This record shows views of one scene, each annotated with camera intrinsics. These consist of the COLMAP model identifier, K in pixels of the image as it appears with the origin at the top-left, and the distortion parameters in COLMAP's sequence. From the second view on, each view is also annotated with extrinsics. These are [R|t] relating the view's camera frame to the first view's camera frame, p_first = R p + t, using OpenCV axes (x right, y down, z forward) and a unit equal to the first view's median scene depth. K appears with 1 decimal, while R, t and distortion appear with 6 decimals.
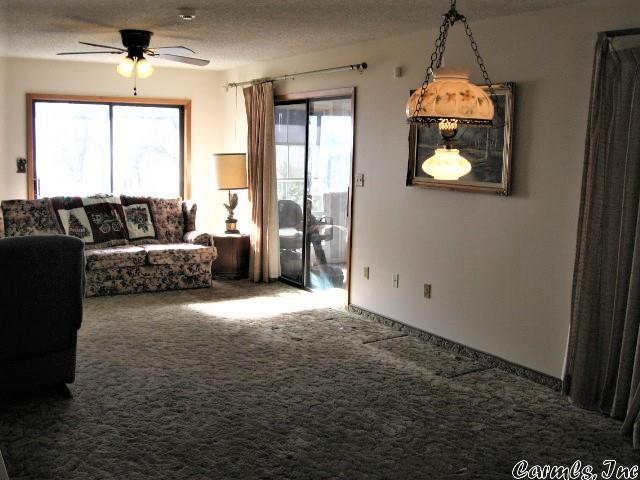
lens RADIAL K [[672.1, 0, 320.0], [0, 672.1, 240.0], [0, 0, 1]] dist [-0.125370, 0.022355]
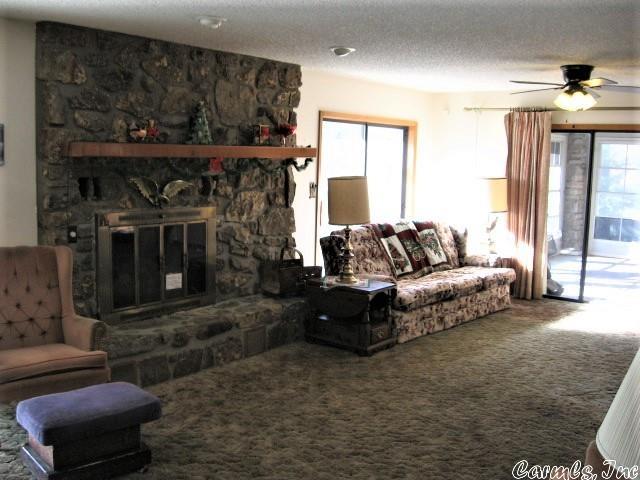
lens RADIAL K [[672.1, 0, 320.0], [0, 672.1, 240.0], [0, 0, 1]] dist [-0.125370, 0.022355]
pose [[0.941215, -0.040544, 0.335365, -0.776733], [0.042925, 0.999078, 0.000312, -0.046860], [-0.335069, 0.014102, 0.942088, 0.129766]]
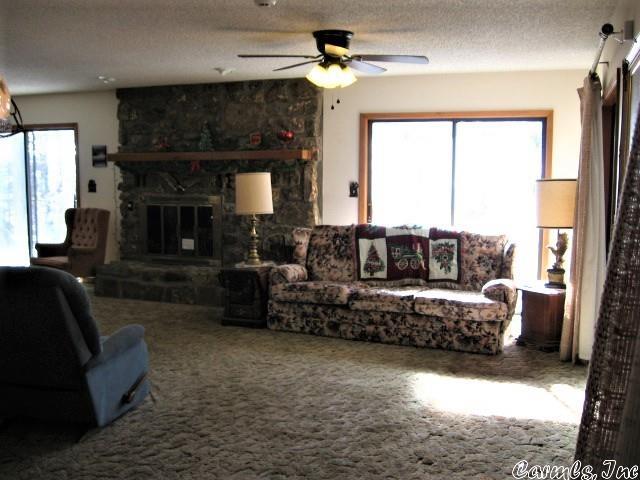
lens RADIAL K [[672.1, 0, 320.0], [0, 672.1, 240.0], [0, 0, 1]] dist [-0.125370, 0.022355]
pose [[0.606473, 0.069235, -0.792084, 0.301143], [-0.095293, 0.995350, 0.014040, -0.050810], [0.789373, 0.066965, 0.610251, 0.376849]]
